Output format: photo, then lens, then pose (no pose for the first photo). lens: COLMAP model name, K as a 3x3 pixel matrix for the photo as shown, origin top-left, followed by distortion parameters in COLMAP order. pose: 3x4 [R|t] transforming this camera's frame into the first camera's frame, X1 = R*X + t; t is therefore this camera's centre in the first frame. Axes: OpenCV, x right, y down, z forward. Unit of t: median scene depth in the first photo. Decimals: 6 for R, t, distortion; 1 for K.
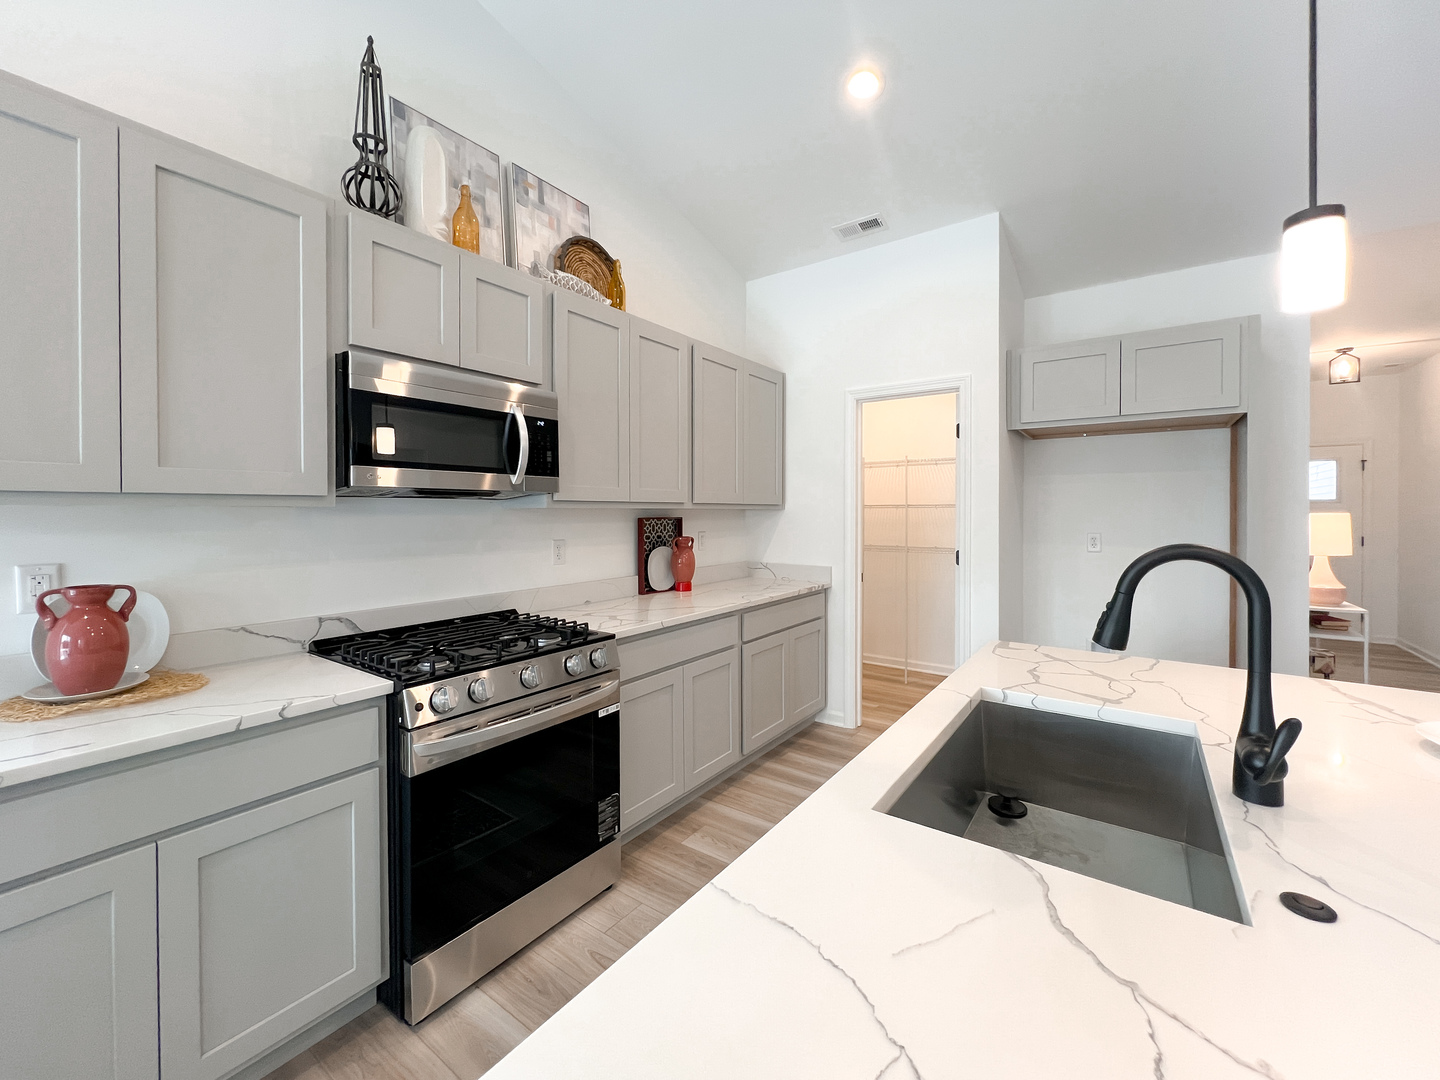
lens RADIAL K [[581.3, 0, 722.9], [0, 581.3, 515.2], [0, 0, 1]] dist [-0.013617, -0.000119]
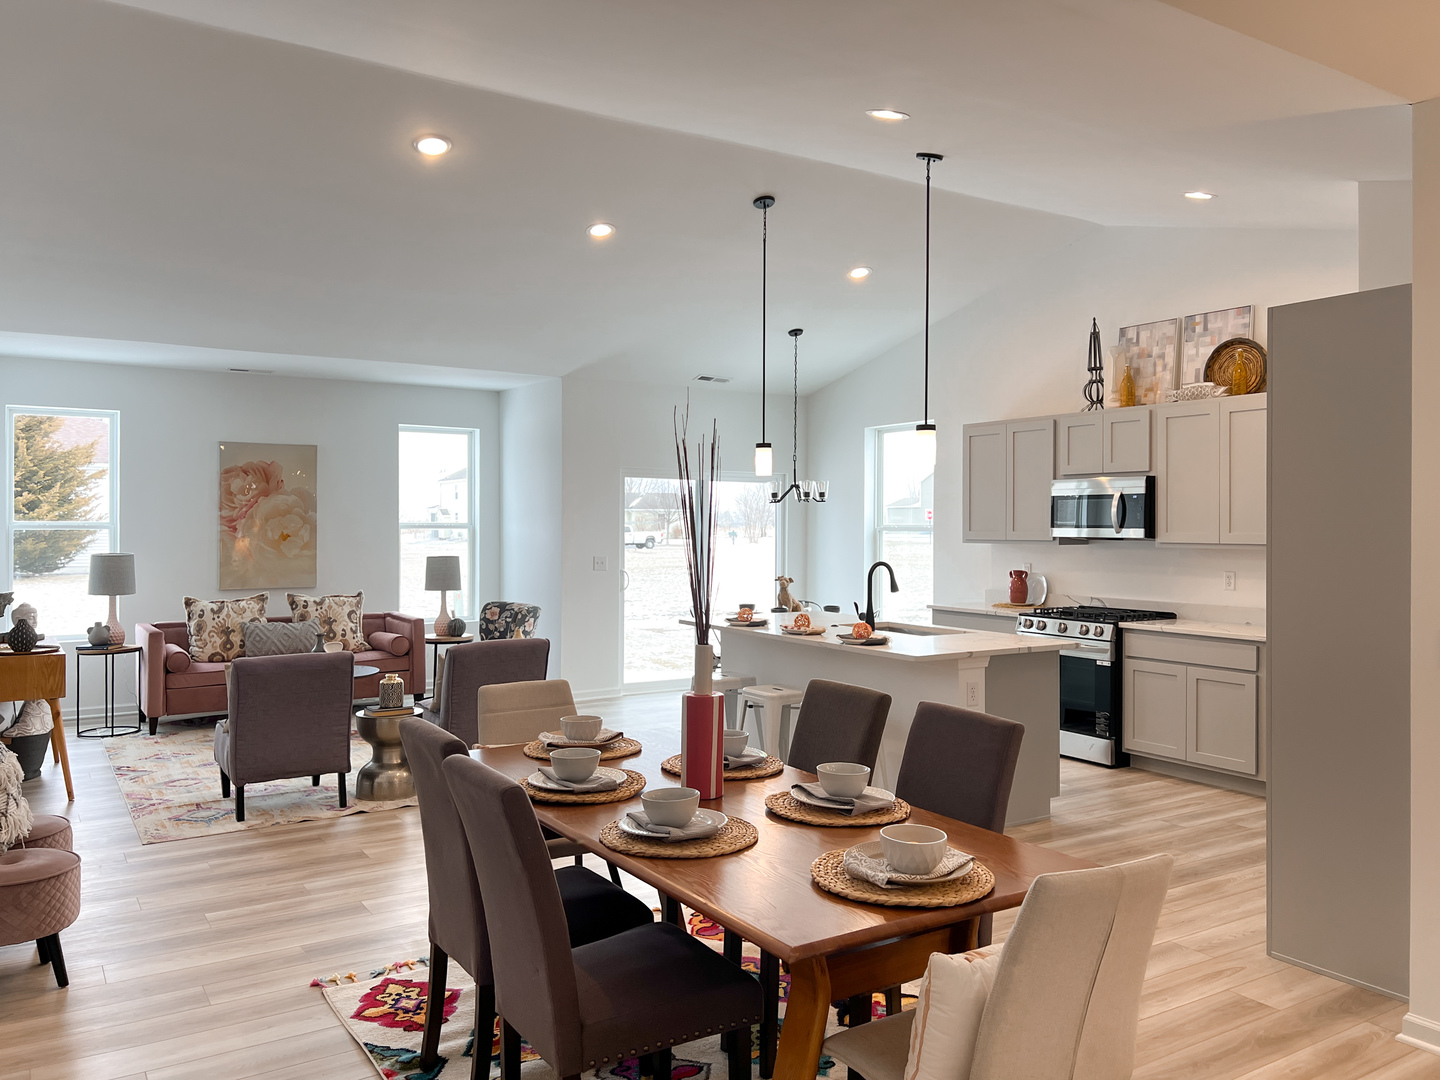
lens RADIAL K [[1115.5, 0, 720.0], [0, 1115.5, 540.0], [0, 0, 1]] dist [0.107603, -0.267994]
pose [[-0.371614, 0.010523, -0.928328, 2.708777], [-0.009447, 0.999841, 0.015116, -0.061404], [0.928339, 0.014387, -0.371456, 0.941006]]
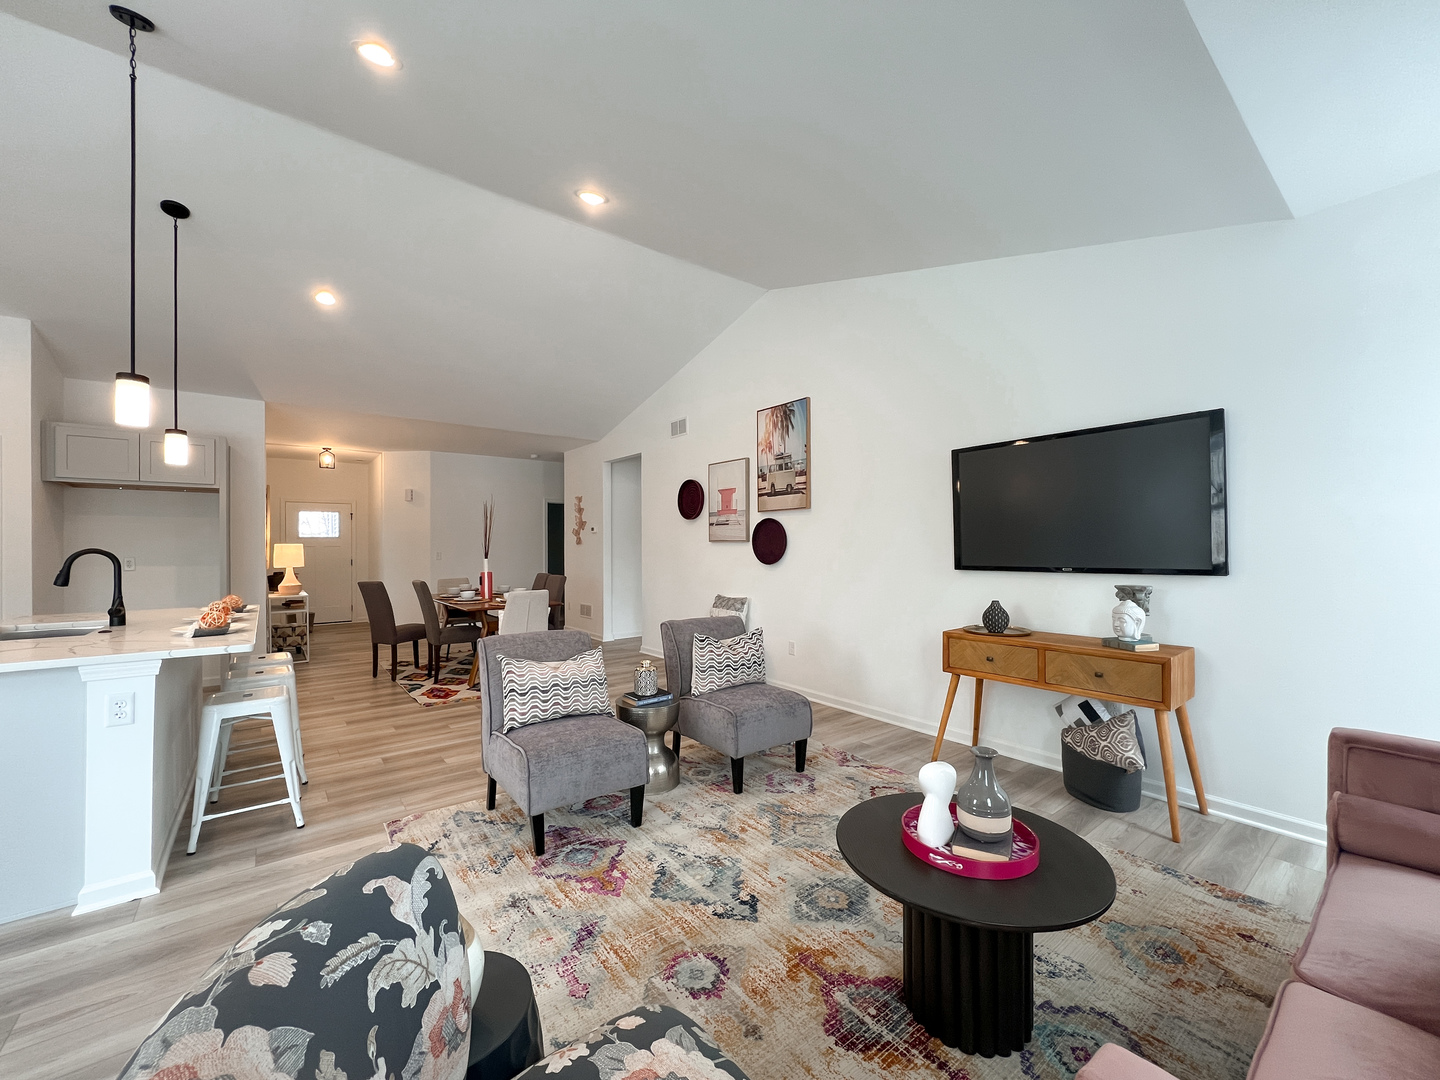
lens RADIAL K [[579.0, 0, 720.0], [0, 579.0, 540.0], [0, 0, 1]] dist [-0.011112, -0.000030]
pose [[0.279950, 0.005869, 0.959997, -0.444693], [0.012135, 0.999880, -0.009652, 0.027250], [-0.959938, 0.014352, 0.279845, -1.156303]]
